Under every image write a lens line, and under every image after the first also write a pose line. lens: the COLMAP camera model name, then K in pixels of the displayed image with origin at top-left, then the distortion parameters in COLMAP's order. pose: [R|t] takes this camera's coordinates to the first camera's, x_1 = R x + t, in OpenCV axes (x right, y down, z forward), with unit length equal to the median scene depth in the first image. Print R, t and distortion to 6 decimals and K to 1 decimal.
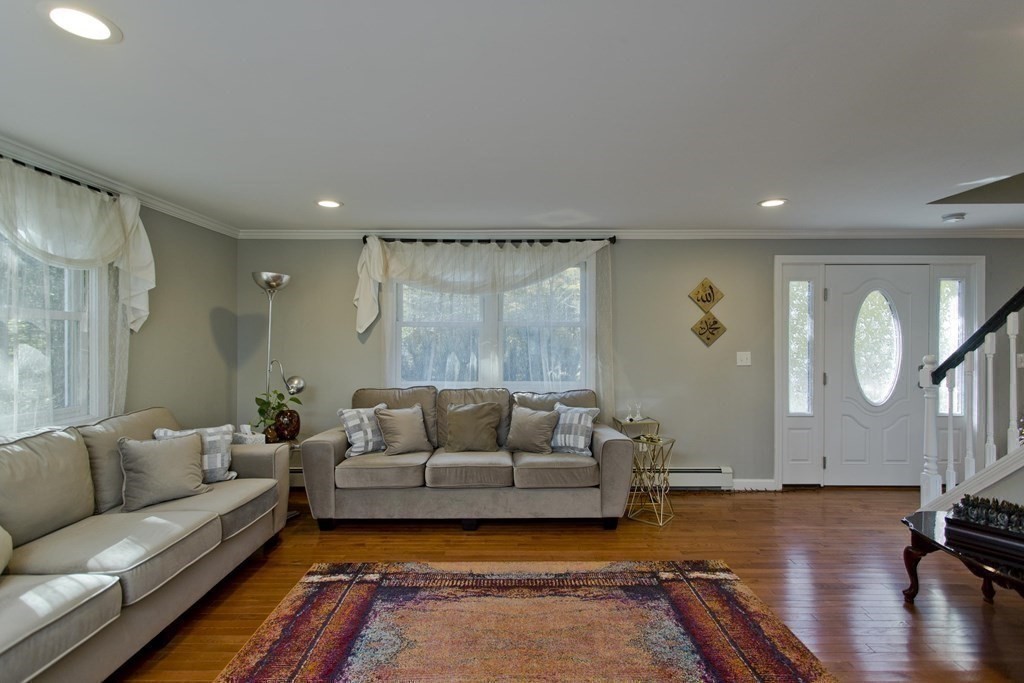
lens RADIAL K [[494.5, 0, 512.0], [0, 494.5, 341.5], [0, 0, 1]] dist [-0.000642, -0.000025]
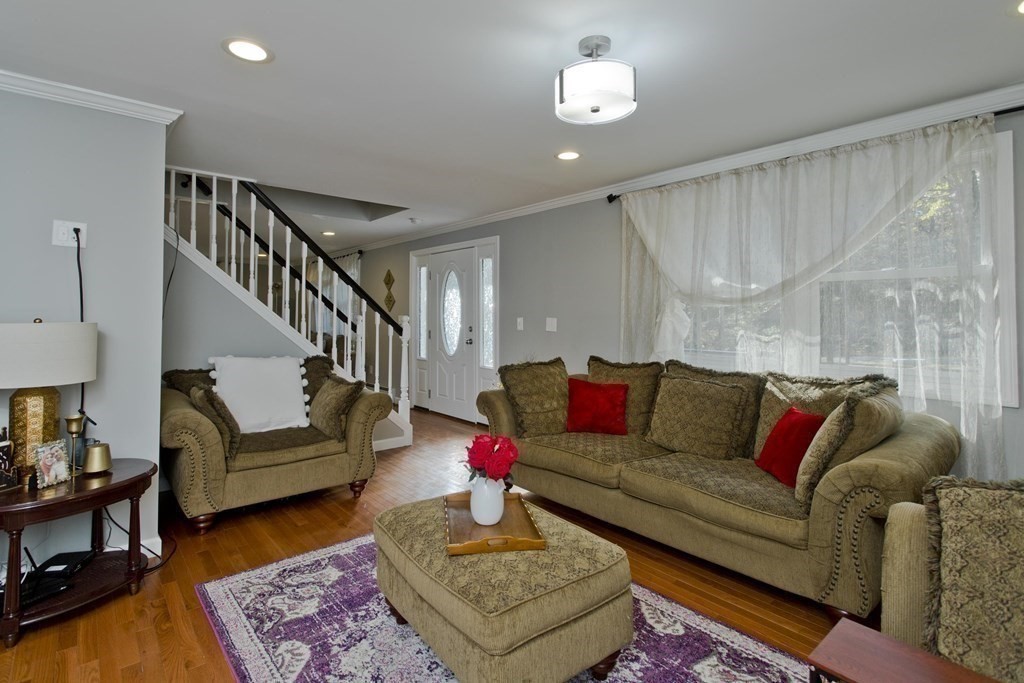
lens RADIAL K [[505.4, 0, 495.1], [0, 505.4, 304.7], [0, 0, 1]] dist [0.000075, 0.000225]
pose [[0.639144, -0.016022, -0.768920, 1.864831], [-0.001664, 0.999752, -0.022215, 0.022050], [0.769085, 0.015478, 0.638959, 0.212883]]
